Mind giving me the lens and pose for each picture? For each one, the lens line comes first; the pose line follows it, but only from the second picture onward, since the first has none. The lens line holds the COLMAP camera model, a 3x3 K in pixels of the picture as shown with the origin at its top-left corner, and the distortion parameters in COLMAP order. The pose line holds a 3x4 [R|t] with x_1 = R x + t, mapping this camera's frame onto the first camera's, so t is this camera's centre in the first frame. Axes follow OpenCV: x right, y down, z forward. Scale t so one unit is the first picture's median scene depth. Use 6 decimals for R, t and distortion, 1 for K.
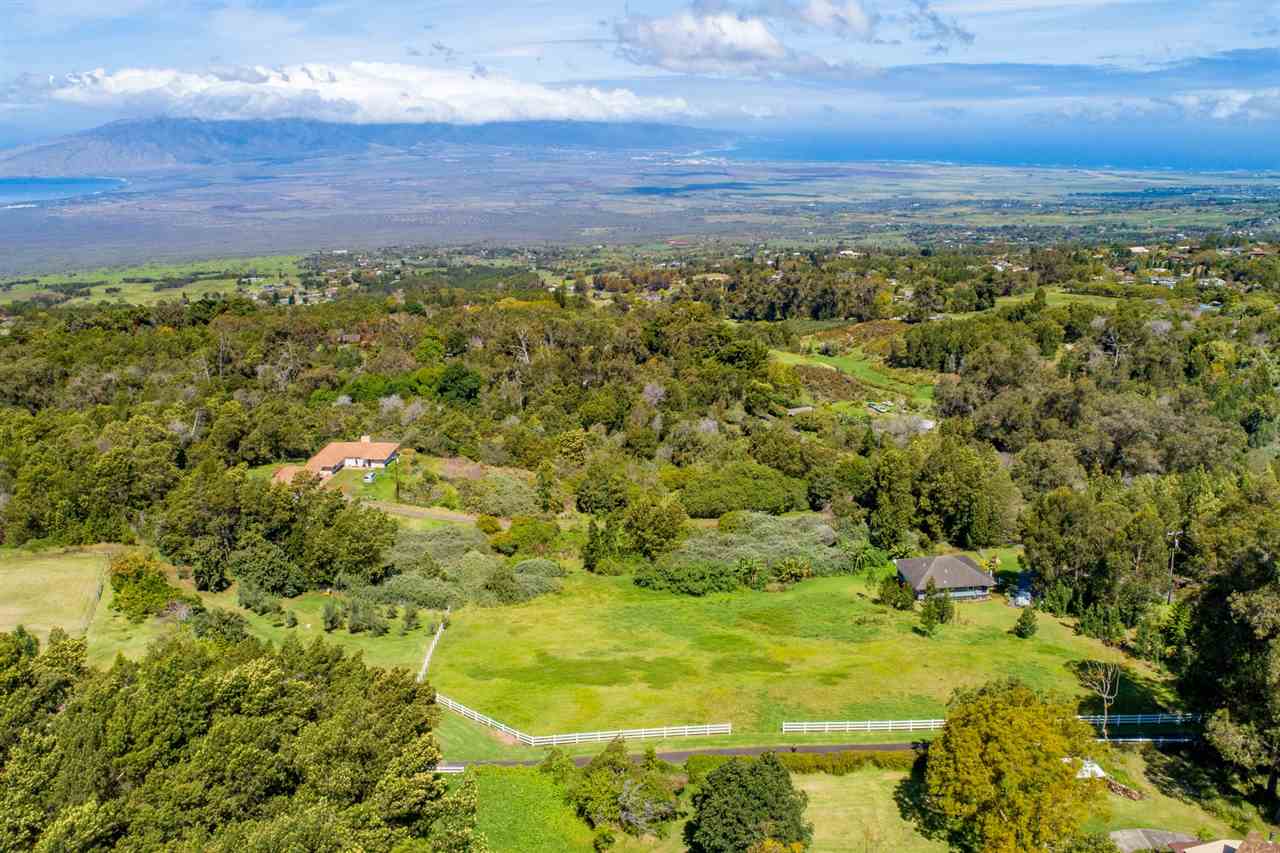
lens RADIAL K [[927.6, 0, 611.6], [0, 927.6, 426.3], [0, 0, 1]] dist [0.001093, -0.001291]
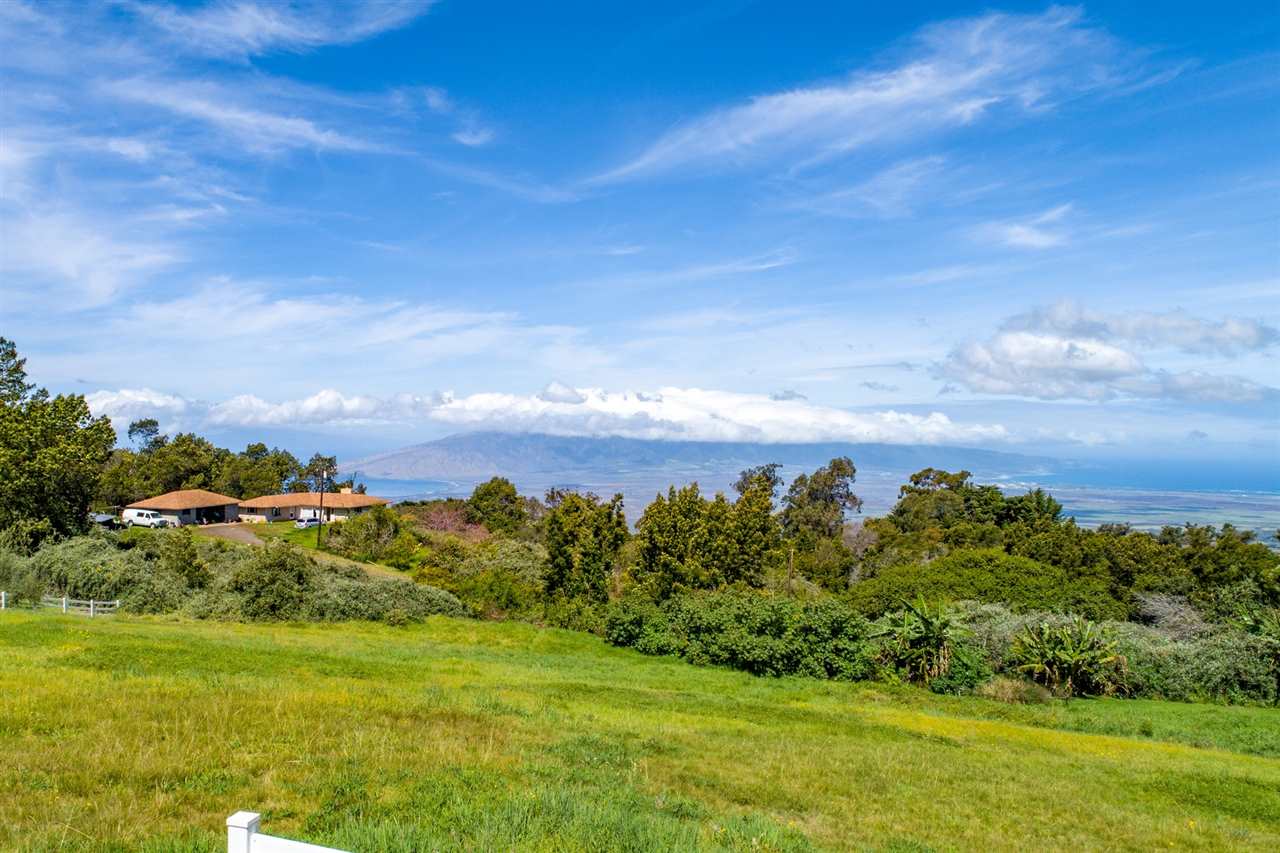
lens RADIAL K [[927.6, 0, 611.6], [0, 927.6, 426.3], [0, 0, 1]] dist [0.001093, -0.001291]
pose [[0.948807, 0.027866, -0.314624, 0.110180], [-0.136116, 0.934933, -0.327677, 0.161789], [0.285021, 0.353728, 0.890865, 0.483520]]
